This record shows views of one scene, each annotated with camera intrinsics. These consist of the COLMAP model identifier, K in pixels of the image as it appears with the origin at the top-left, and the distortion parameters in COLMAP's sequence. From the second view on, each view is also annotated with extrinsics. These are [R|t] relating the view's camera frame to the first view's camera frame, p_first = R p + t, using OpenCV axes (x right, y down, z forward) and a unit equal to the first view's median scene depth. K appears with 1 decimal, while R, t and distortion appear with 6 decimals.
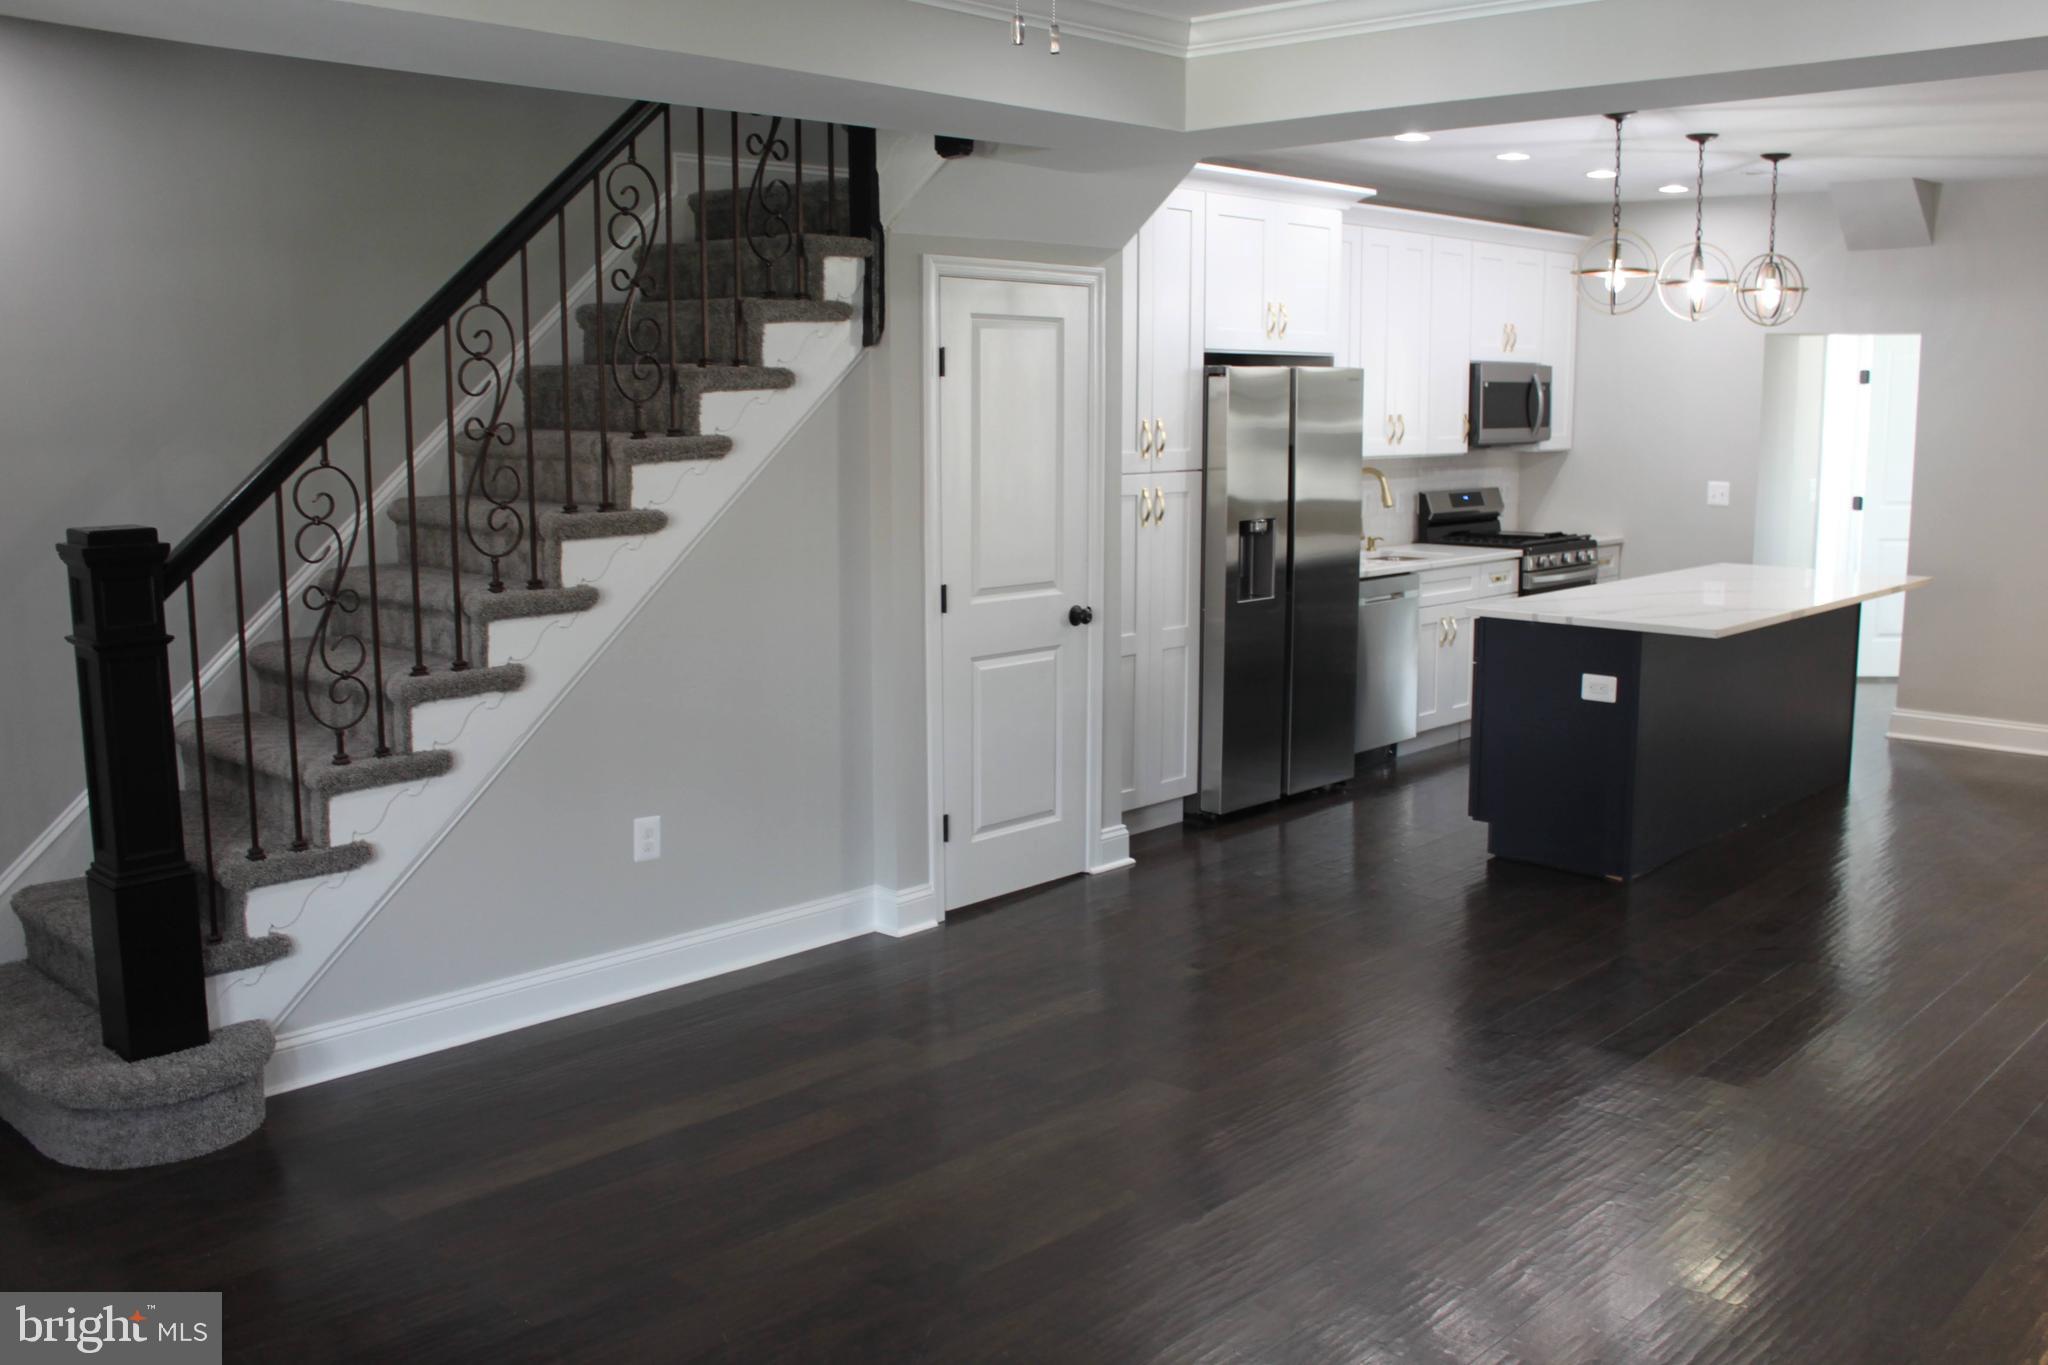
lens RADIAL K [[1821.2, 0, 1041.3], [0, 1821.2, 674.8], [0, 0, 1]] dist [-0.160596, 0.155414]
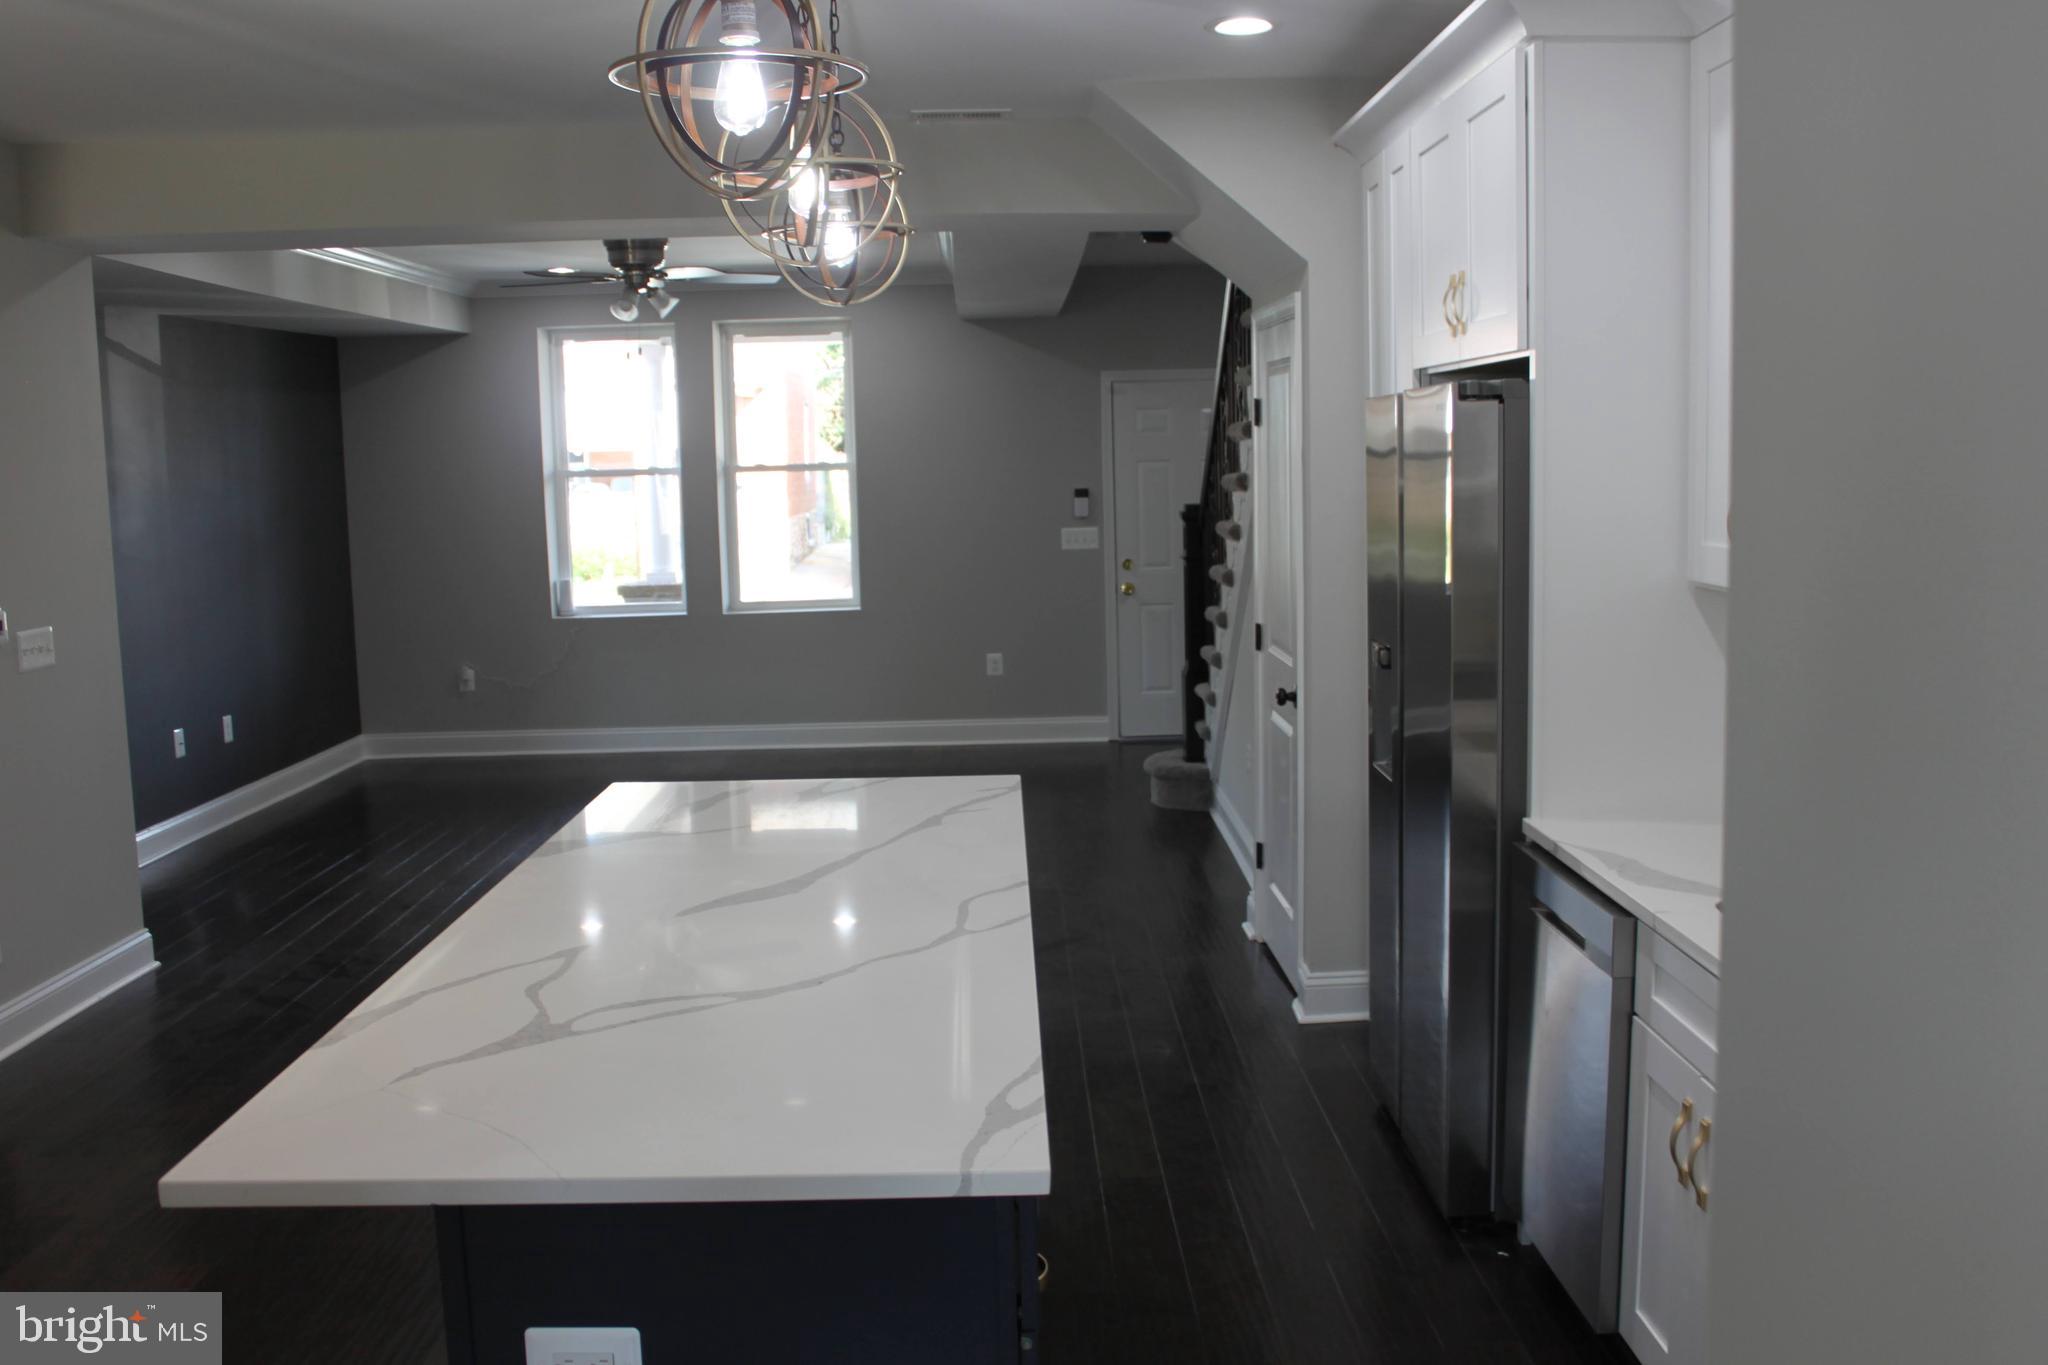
lens RADIAL K [[1821.2, 0, 1041.3], [0, 1821.2, 674.8], [0, 0, 1]] dist [-0.160596, 0.155414]
pose [[-0.716851, 0.100789, -0.689903, 0.689597], [-0.086787, 0.968902, 0.231726, -0.228671], [0.691804, 0.225988, -0.685811, 1.479248]]
